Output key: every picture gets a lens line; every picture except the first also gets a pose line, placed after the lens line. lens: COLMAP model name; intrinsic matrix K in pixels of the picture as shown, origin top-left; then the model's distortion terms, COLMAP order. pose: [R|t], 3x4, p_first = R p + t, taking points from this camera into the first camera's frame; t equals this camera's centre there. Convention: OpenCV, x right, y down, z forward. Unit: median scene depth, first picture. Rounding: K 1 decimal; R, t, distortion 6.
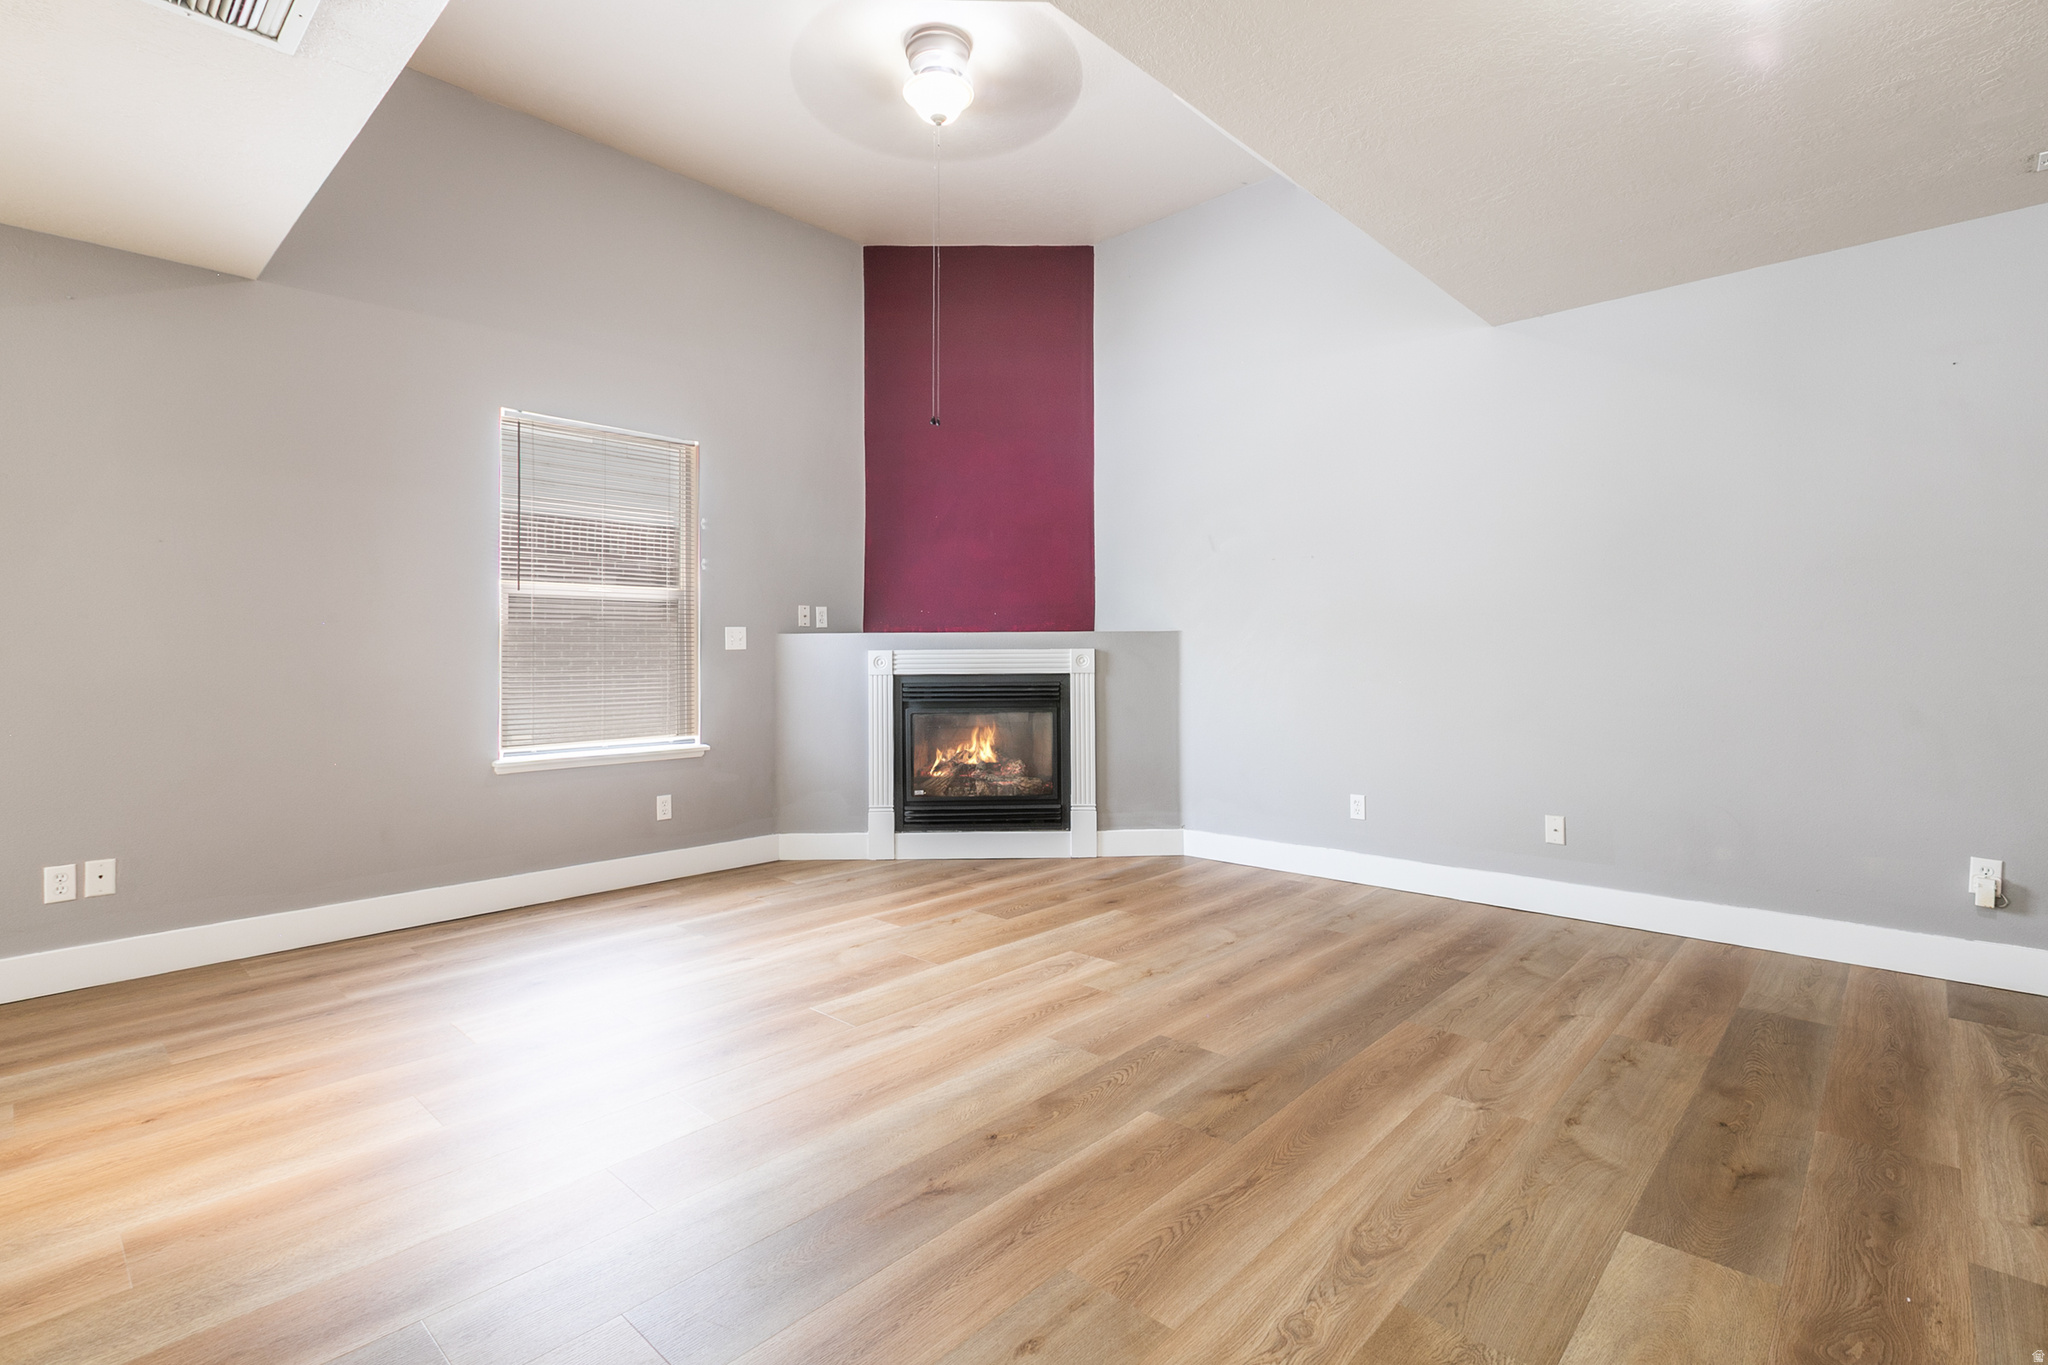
lens RADIAL K [[944.7, 0, 1009.0], [0, 944.7, 652.8], [0, 0, 1]] dist [0.003040, -0.001314]
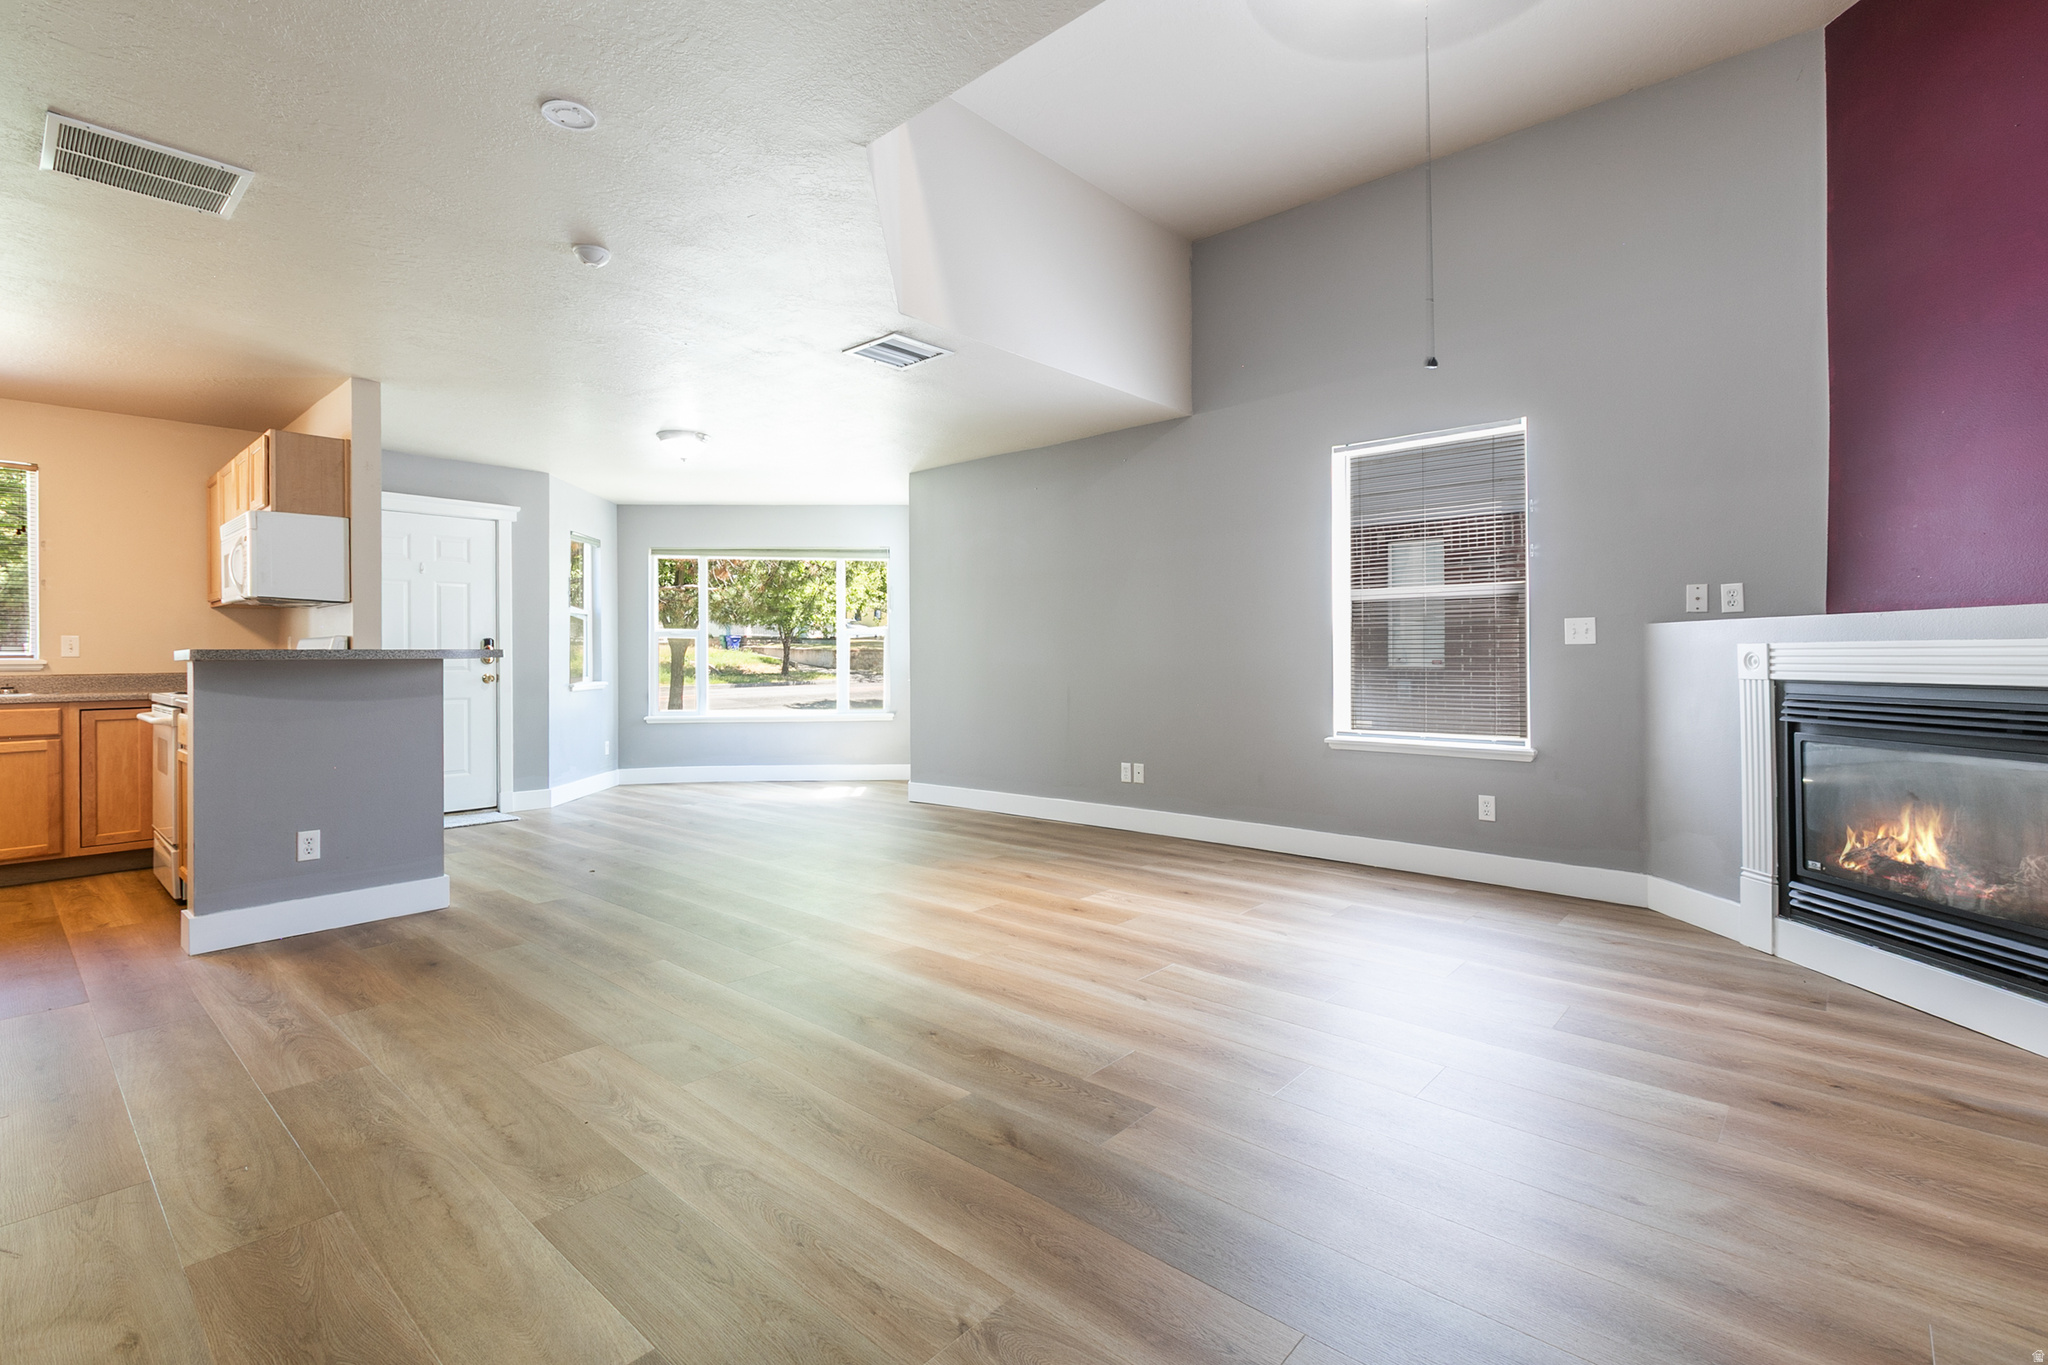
lens RADIAL K [[944.7, 0, 1050.8], [0, 944.7, 650.7], [0, 0, 1]] dist [0.003040, -0.001314]
pose [[0.041385, 0.000274, -0.999143, 0.662502], [0.007834, 0.999969, 0.000598, -0.001702], [0.999113, -0.007852, 0.041382, 0.582564]]
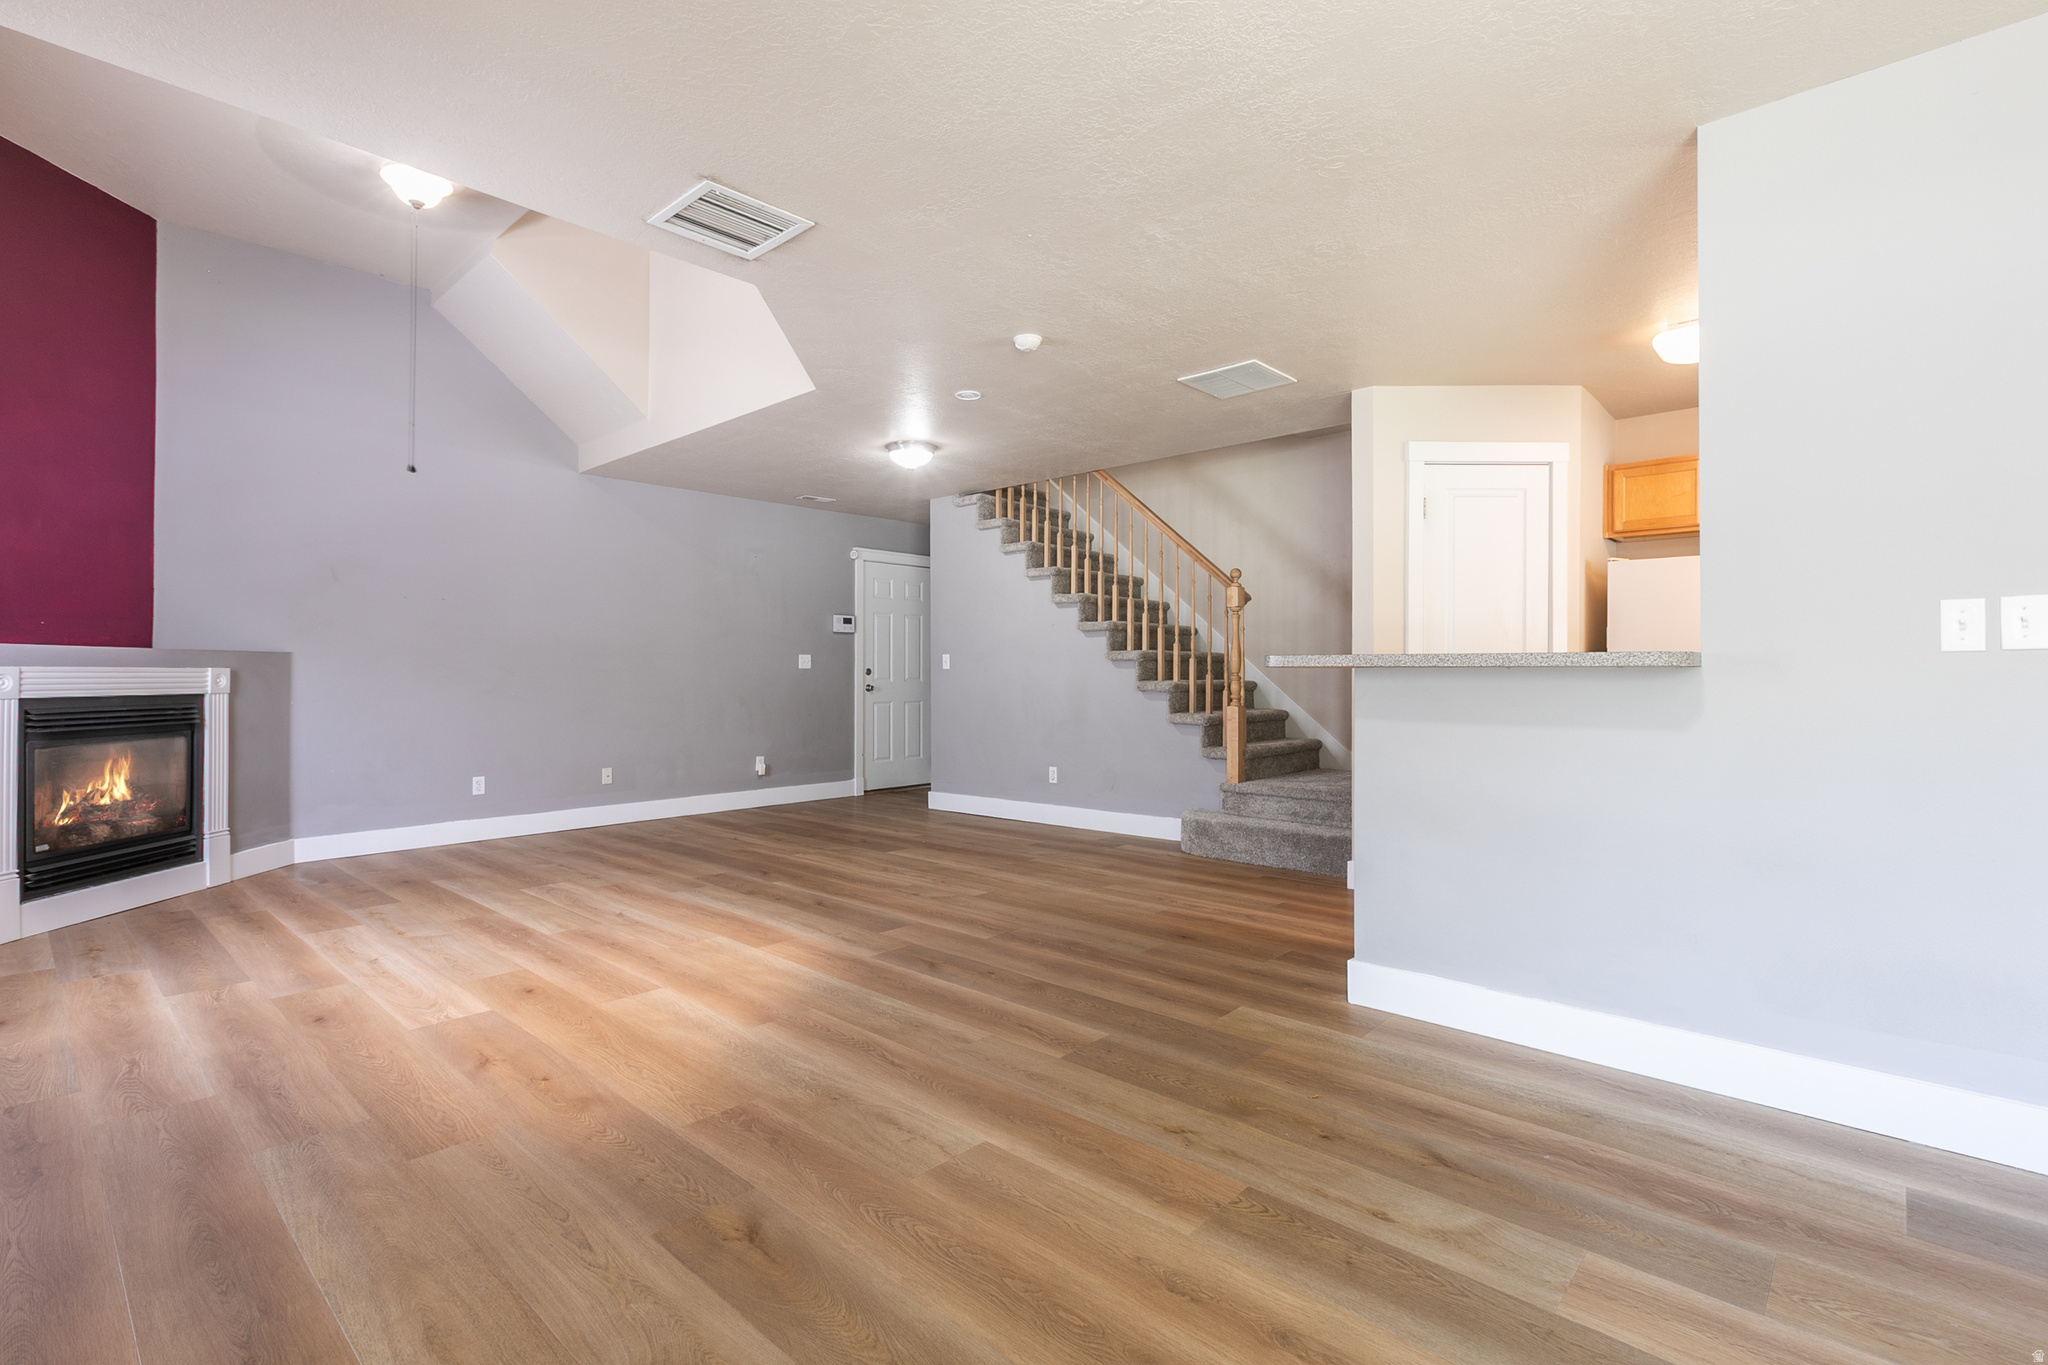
lens RADIAL K [[944.7, 0, 1041.3], [0, 944.7, 669.2], [0, 0, 1]] dist [0.003040, -0.001314]
pose [[-0.011438, 0.007773, 0.999904, -1.122980], [0.002277, 0.999967, -0.007748, 0.008825], [-0.999932, 0.002188, -0.011455, 0.229281]]
